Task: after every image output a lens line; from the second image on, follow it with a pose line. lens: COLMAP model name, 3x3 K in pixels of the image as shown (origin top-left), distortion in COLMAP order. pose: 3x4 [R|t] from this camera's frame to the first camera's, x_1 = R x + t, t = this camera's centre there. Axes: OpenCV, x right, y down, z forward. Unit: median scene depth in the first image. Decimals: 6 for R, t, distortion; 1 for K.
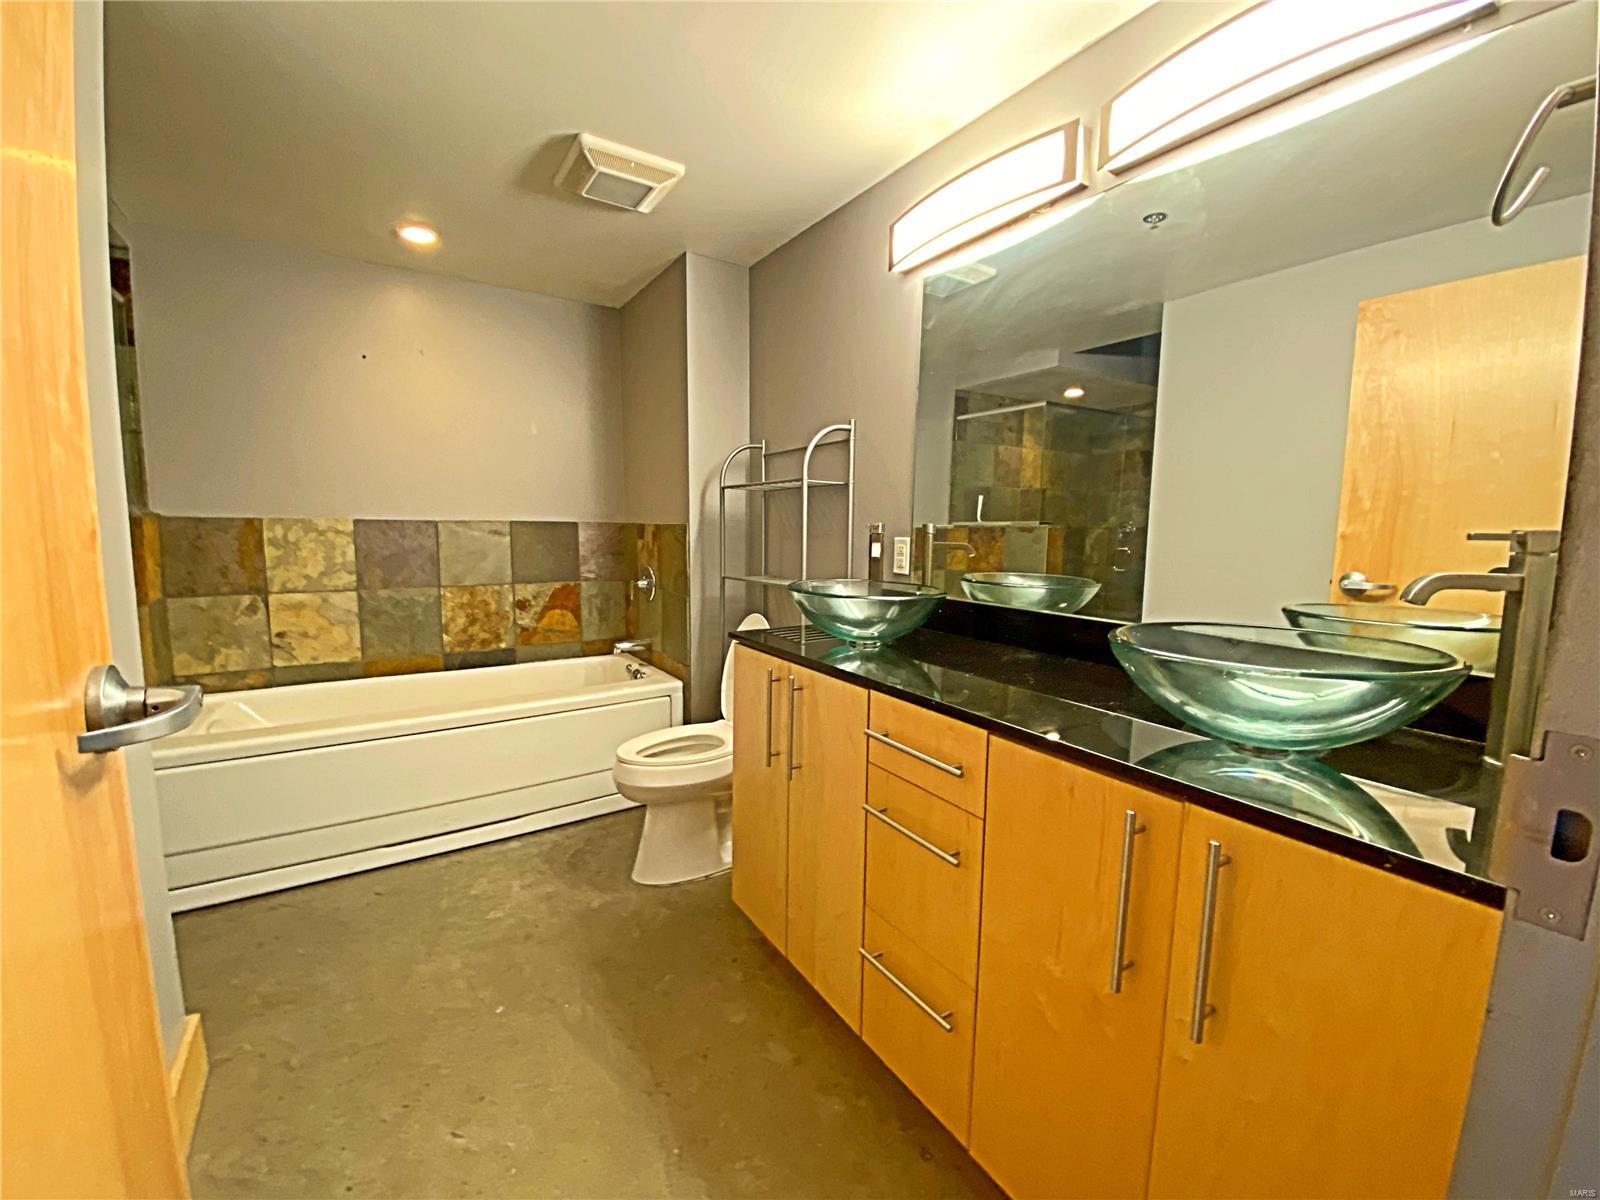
lens RADIAL K [[649.6, 0, 793.0], [0, 649.6, 605.1], [0, 0, 1]] dist [-0.026055, -0.000495]
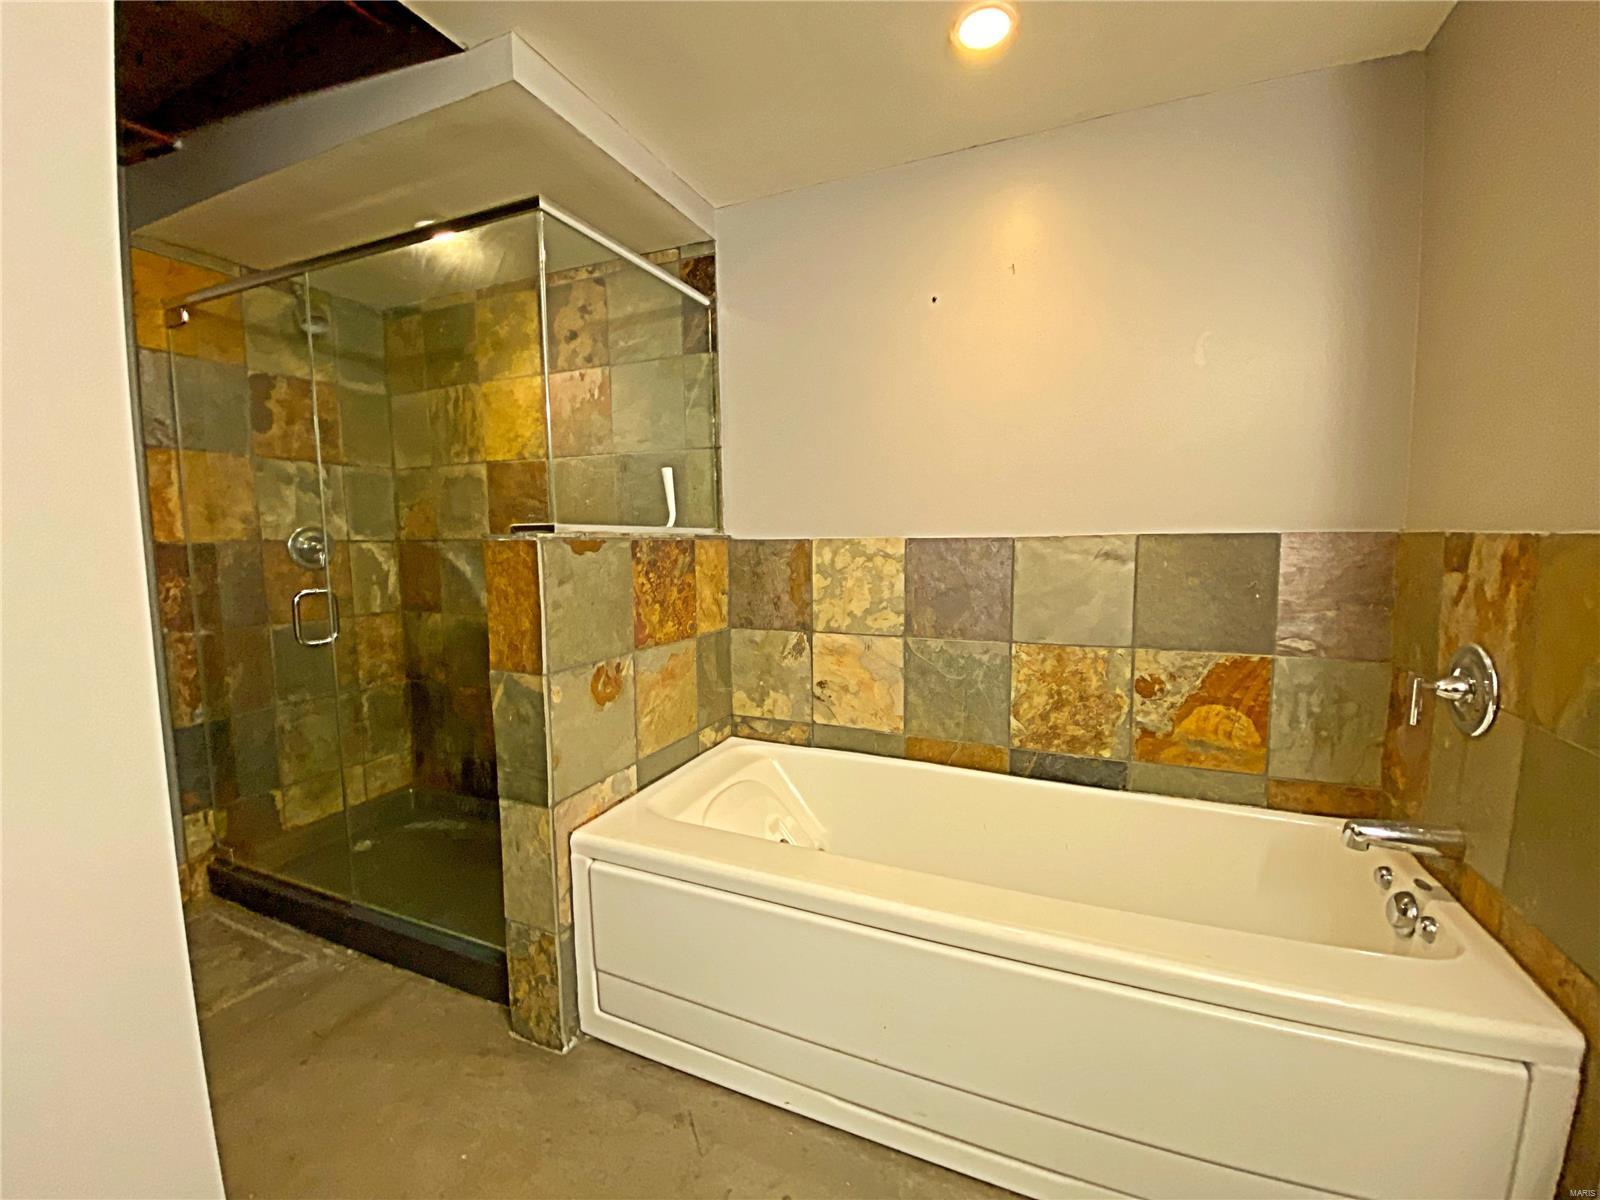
lens RADIAL K [[649.6, 0, 788.2], [0, 649.6, 595.3], [0, 0, 1]] dist [-0.026055, -0.000495]
pose [[0.537781, 0.048476, -0.841690, -0.141737], [-0.081945, 0.996624, 0.005042, -0.062631], [0.839093, 0.066261, 0.539938, 0.497653]]
